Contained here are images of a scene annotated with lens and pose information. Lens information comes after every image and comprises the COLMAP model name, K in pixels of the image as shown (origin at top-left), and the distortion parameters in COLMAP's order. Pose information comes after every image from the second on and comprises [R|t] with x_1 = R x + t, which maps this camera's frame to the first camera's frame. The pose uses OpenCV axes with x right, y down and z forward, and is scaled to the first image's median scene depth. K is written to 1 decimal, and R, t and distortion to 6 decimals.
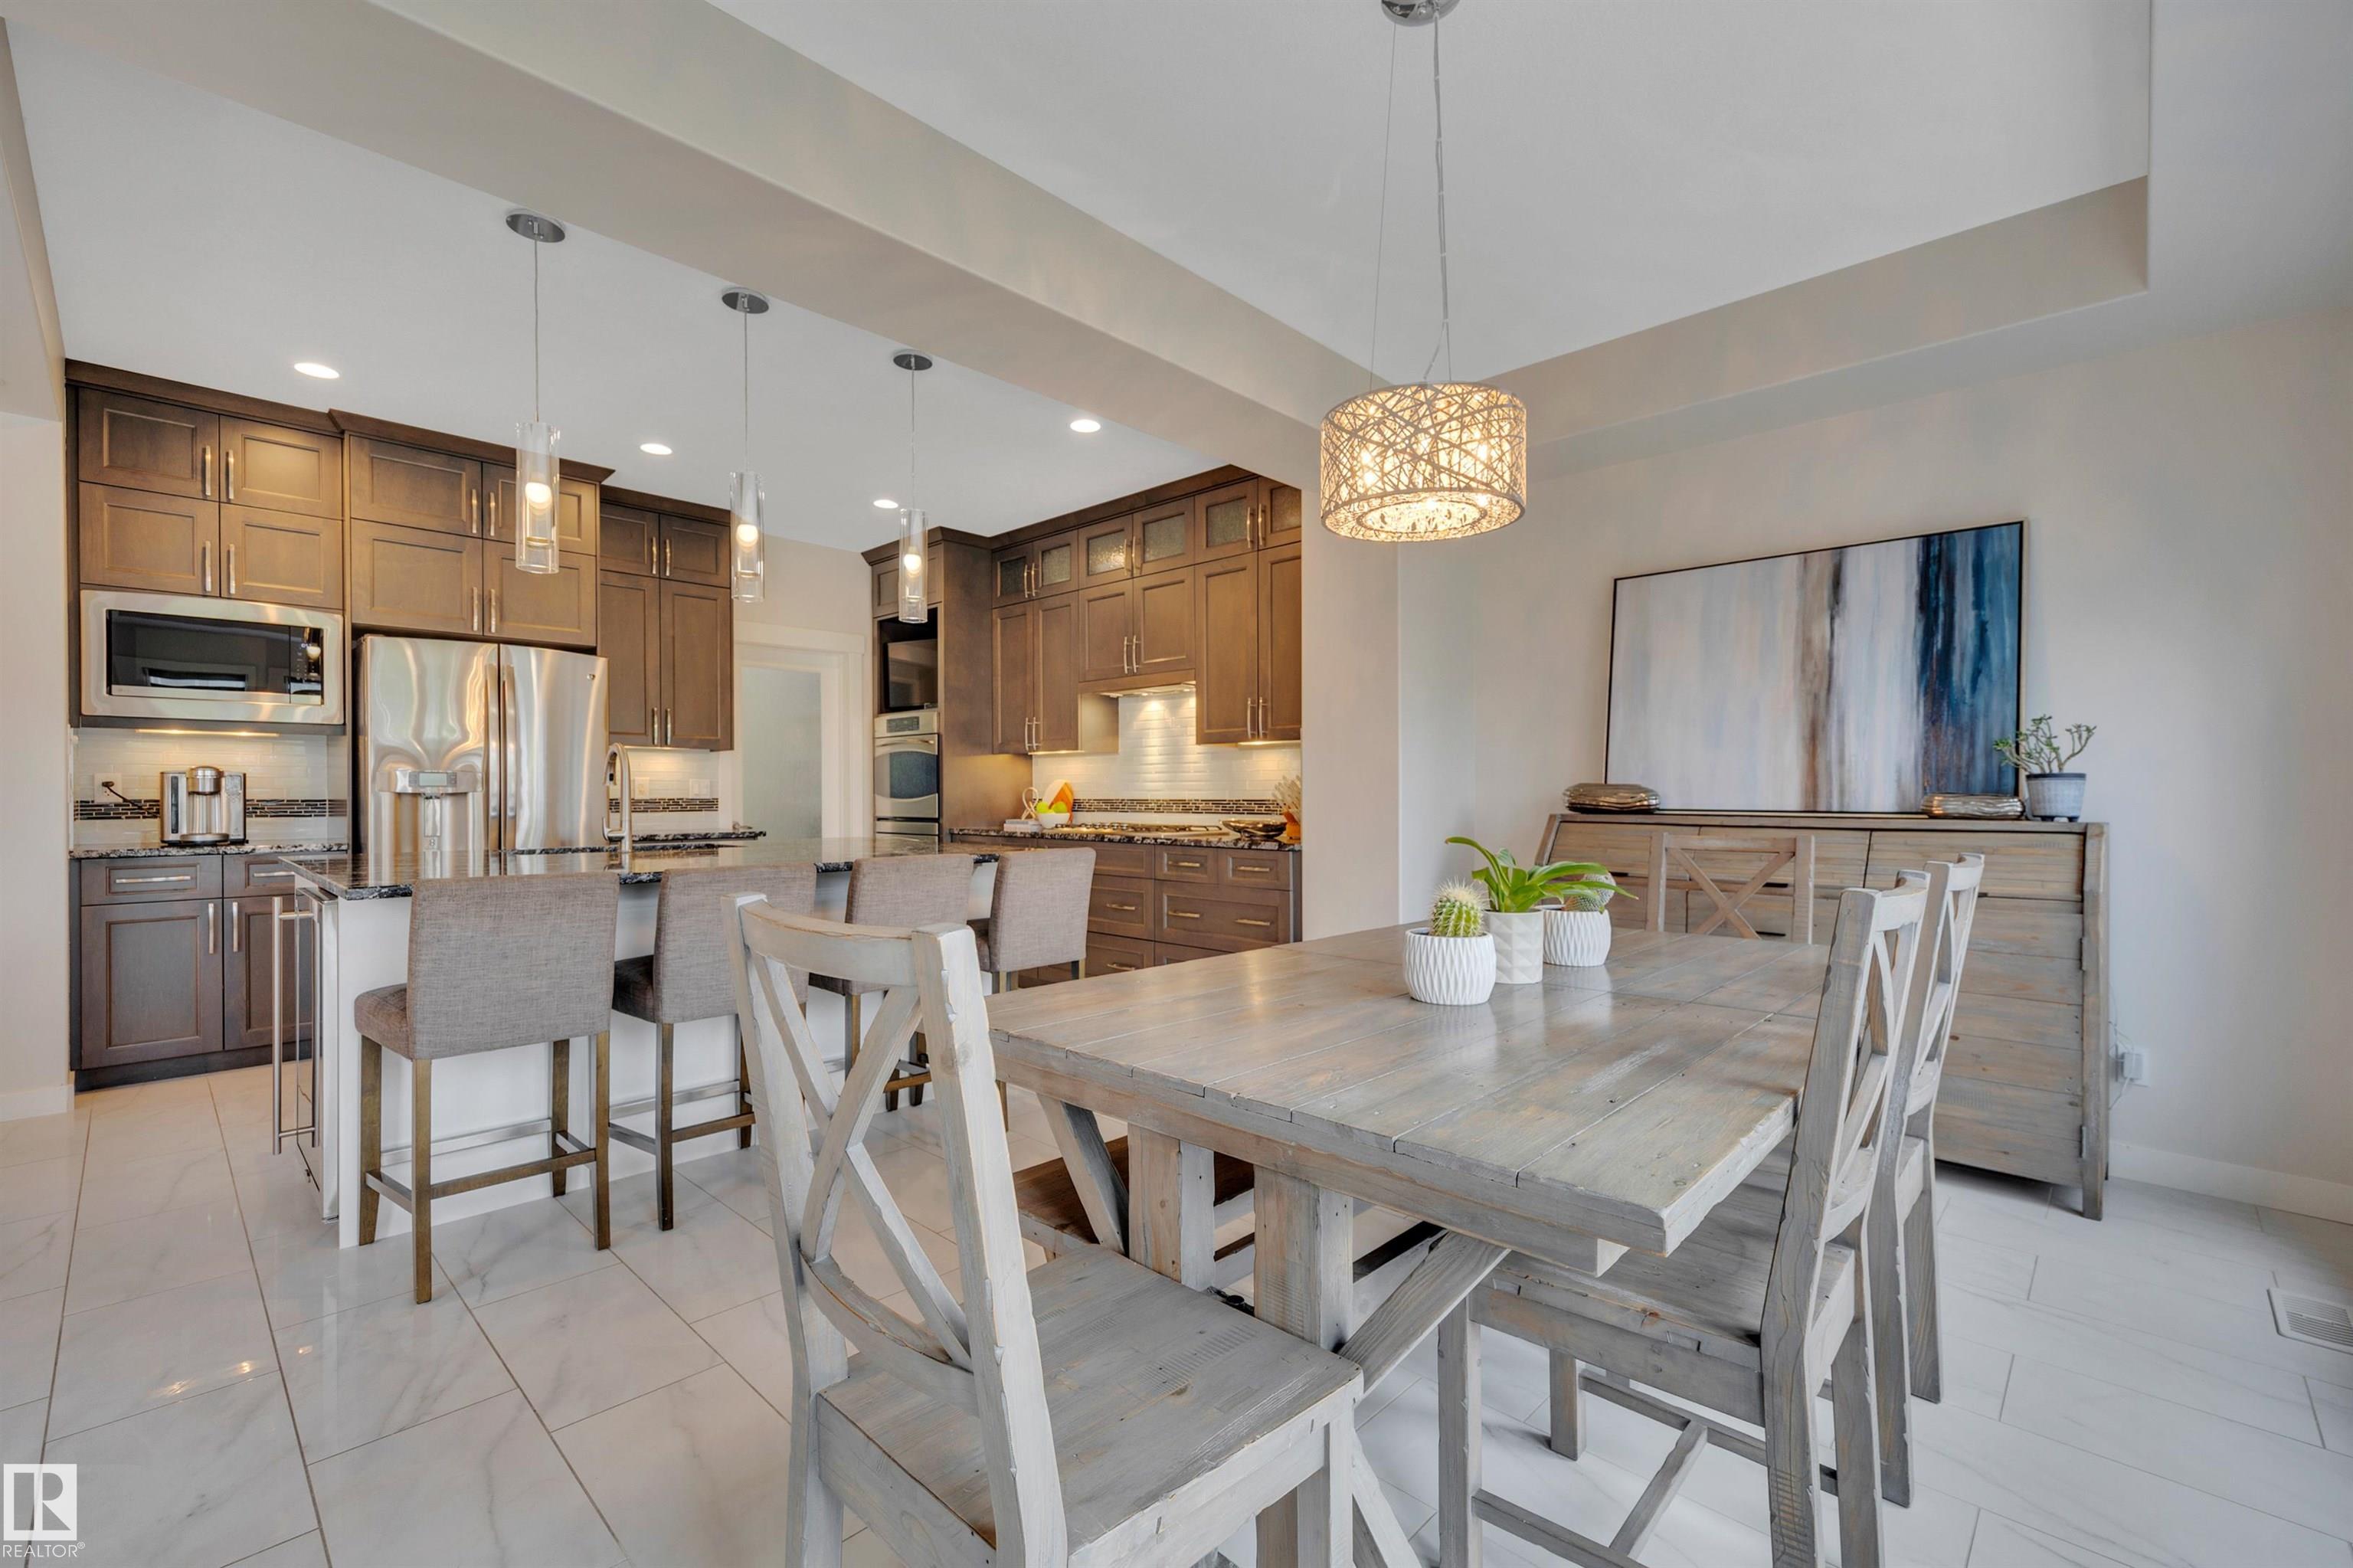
lens RADIAL K [[979.3, 0, 1180.7], [0, 979.3, 787.8], [0, 0, 1]] dist [-0.000153, -0.000022]
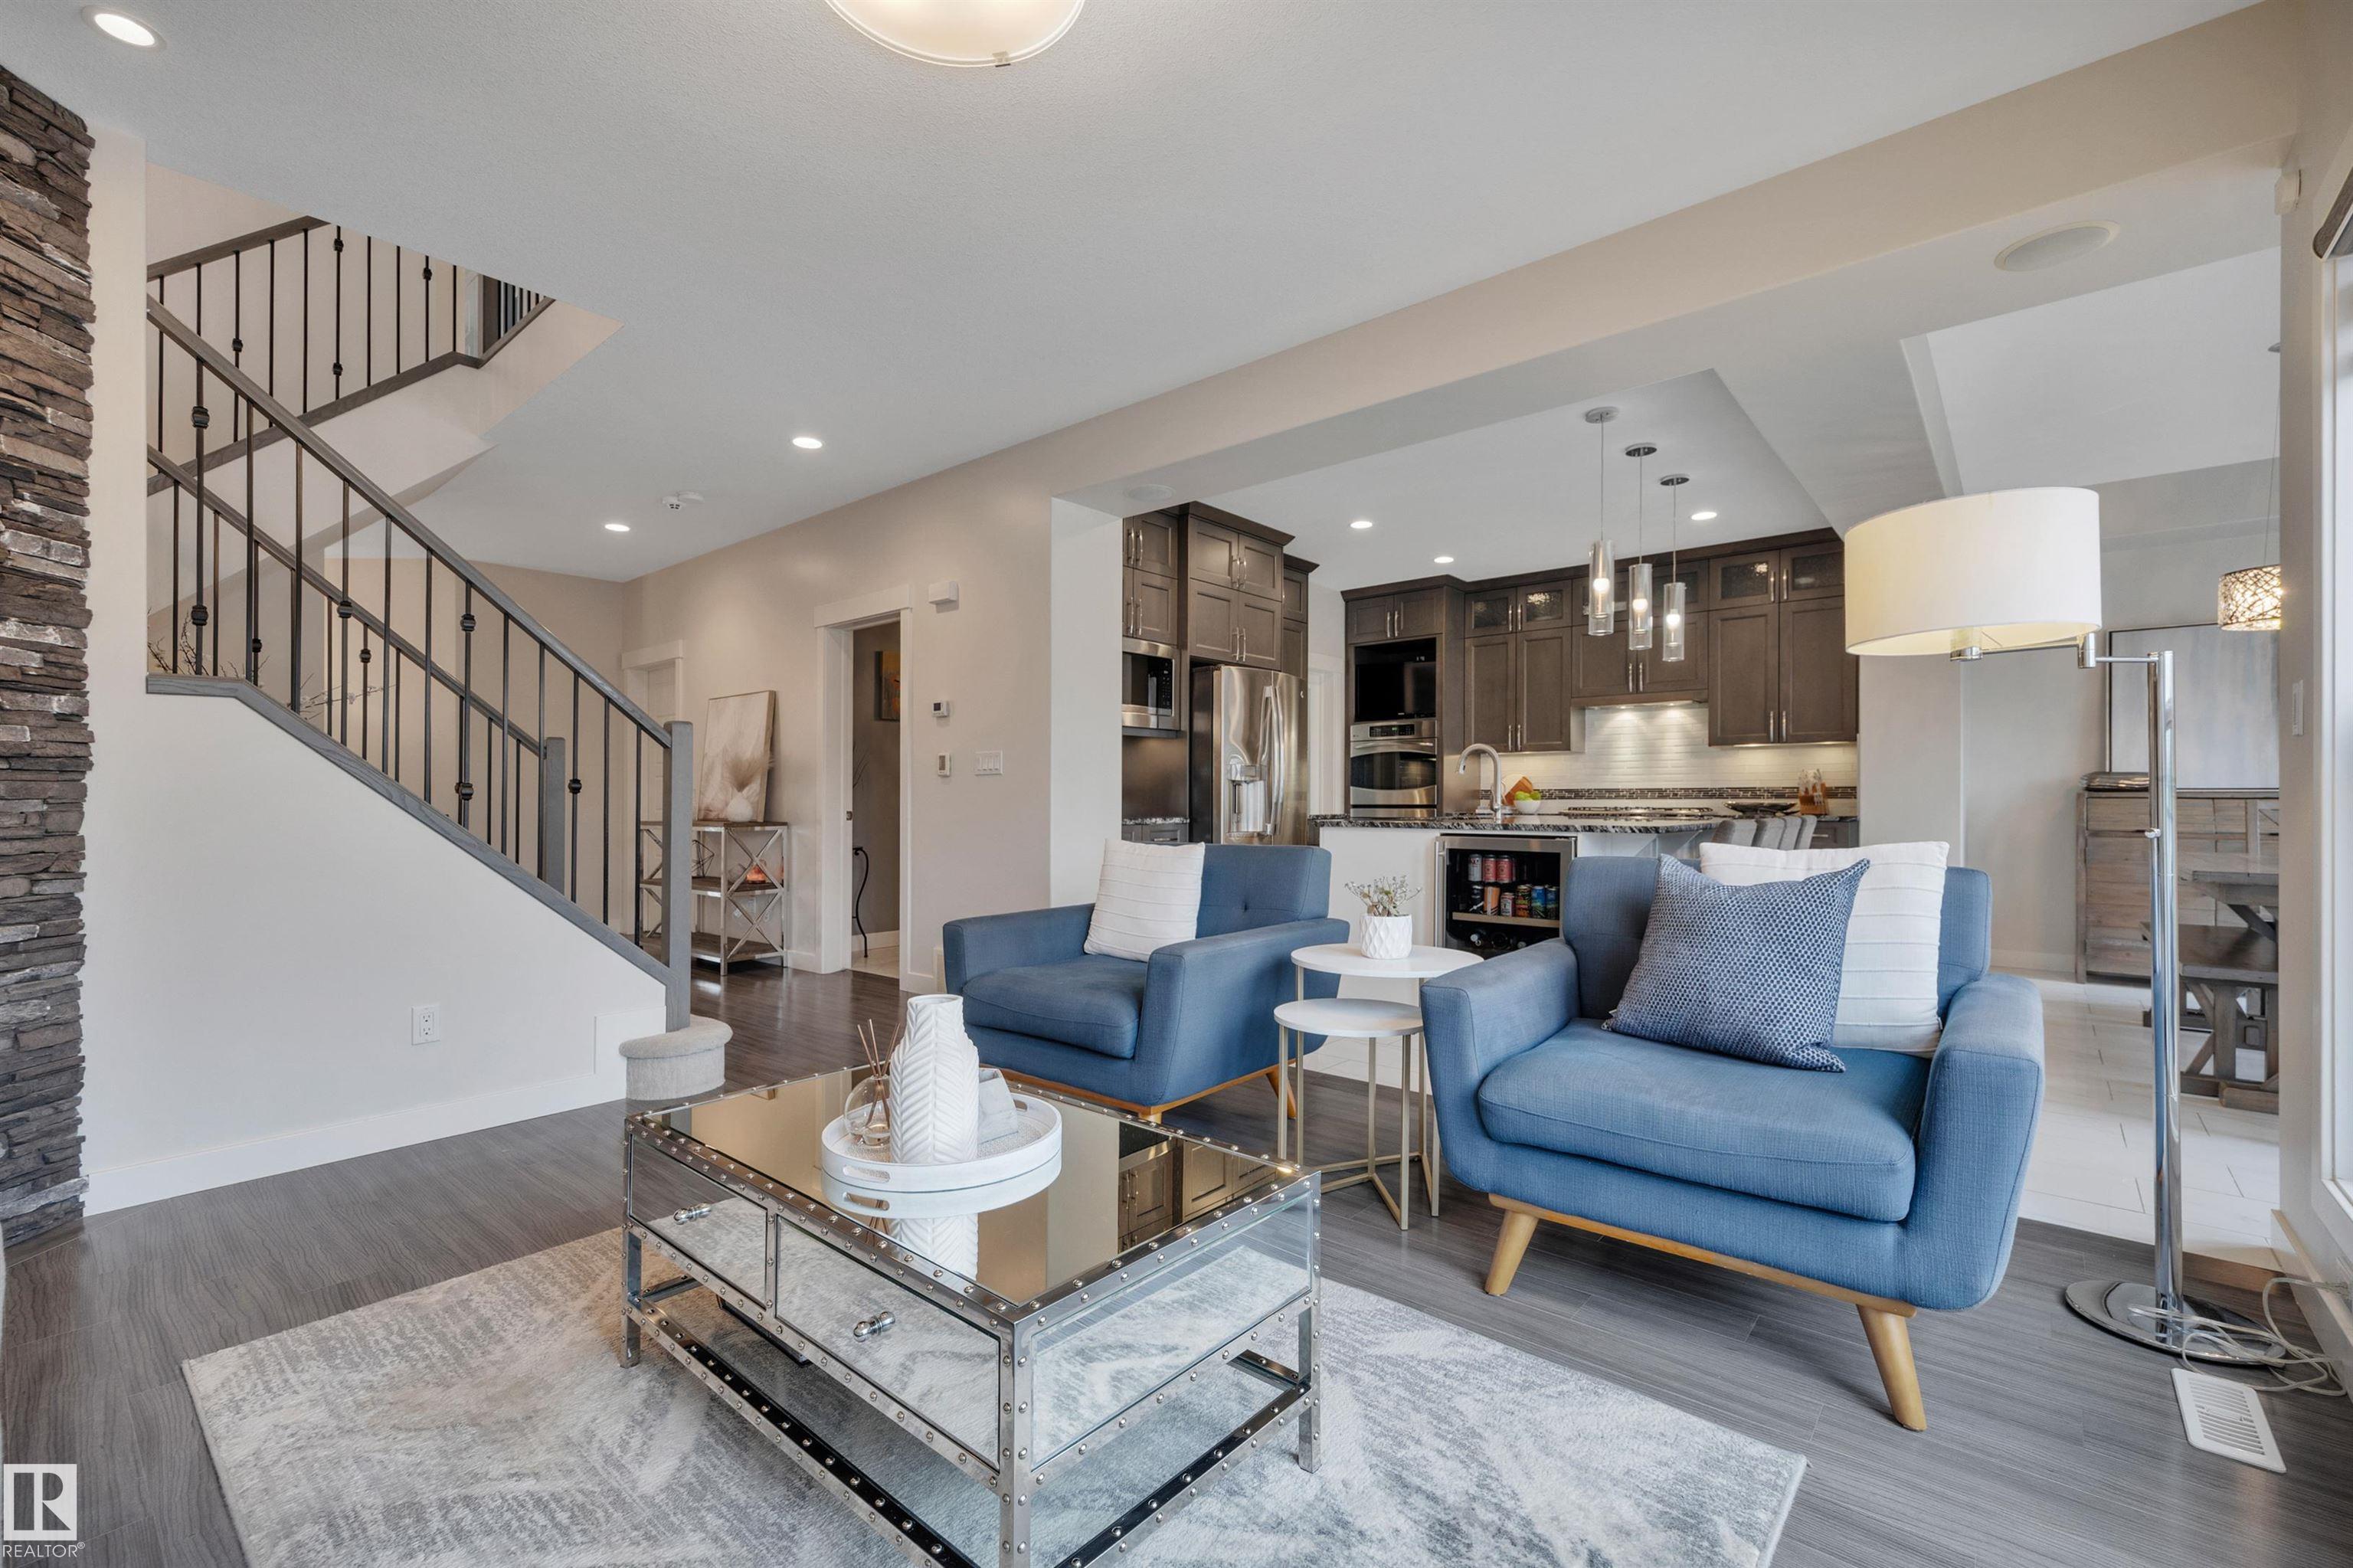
lens RADIAL K [[976.8, 0, 1185.4], [0, 976.8, 787.3], [0, 0, 1]] dist [0.000487, -0.000071]
pose [[0.998007, -0.001886, 0.063069, -0.760164], [0.002224, 0.999984, -0.005288, 0.016861], [-0.063058, 0.005417, 0.997995, -0.279094]]
